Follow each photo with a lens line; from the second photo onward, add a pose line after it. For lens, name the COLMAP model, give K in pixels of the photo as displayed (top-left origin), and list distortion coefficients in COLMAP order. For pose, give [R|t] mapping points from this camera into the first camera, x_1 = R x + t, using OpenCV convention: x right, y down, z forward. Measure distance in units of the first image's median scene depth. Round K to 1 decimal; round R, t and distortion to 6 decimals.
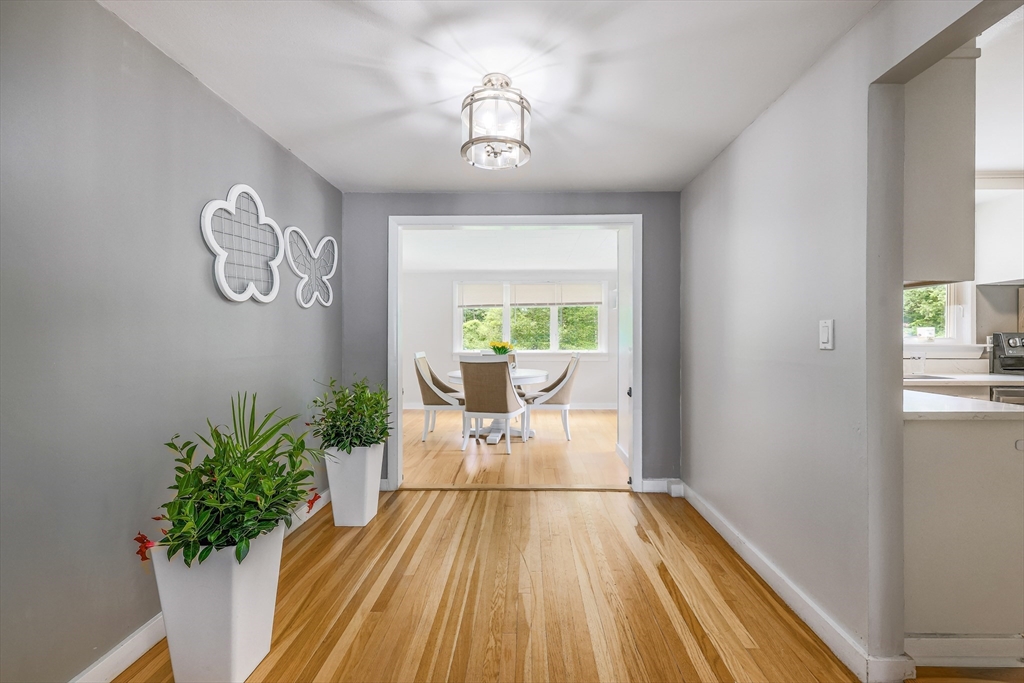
lens RADIAL K [[413.0, 0, 515.4], [0, 413.0, 340.0], [0, 0, 1]] dist [0.004300, 0.000266]
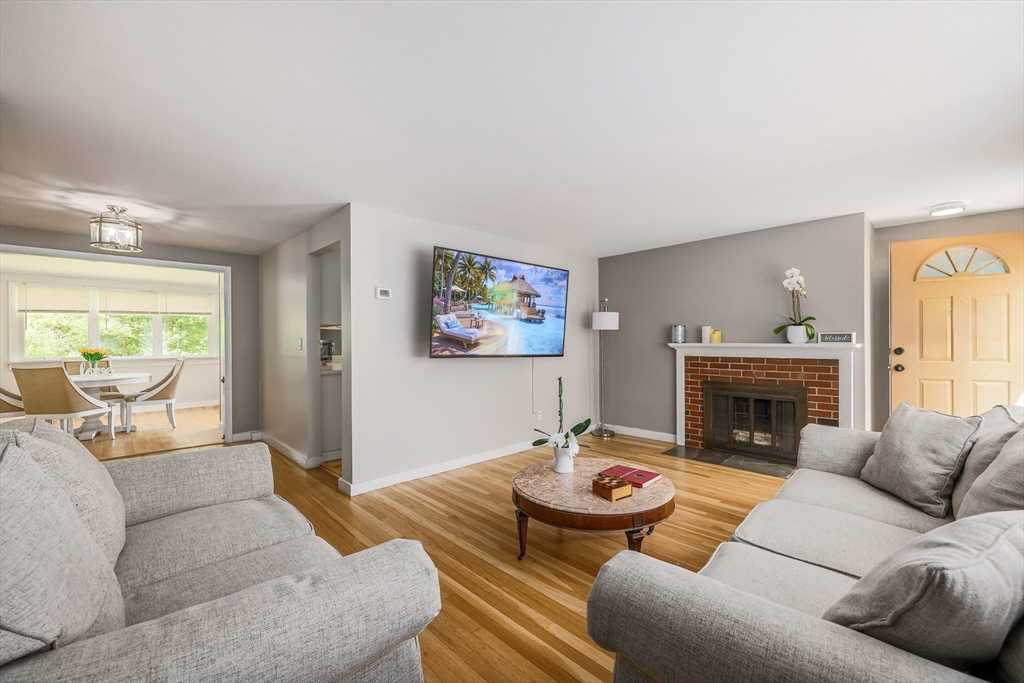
lens RADIAL K [[413.0, 0, 515.7], [0, 413.0, 342.7], [0, 0, 1]] dist [0.004300, 0.000266]
pose [[0.691145, -0.005836, 0.722693, -0.059702], [0.006726, 0.999976, 0.001643, -0.006006], [-0.722685, 0.003725, 0.691167, -0.592937]]
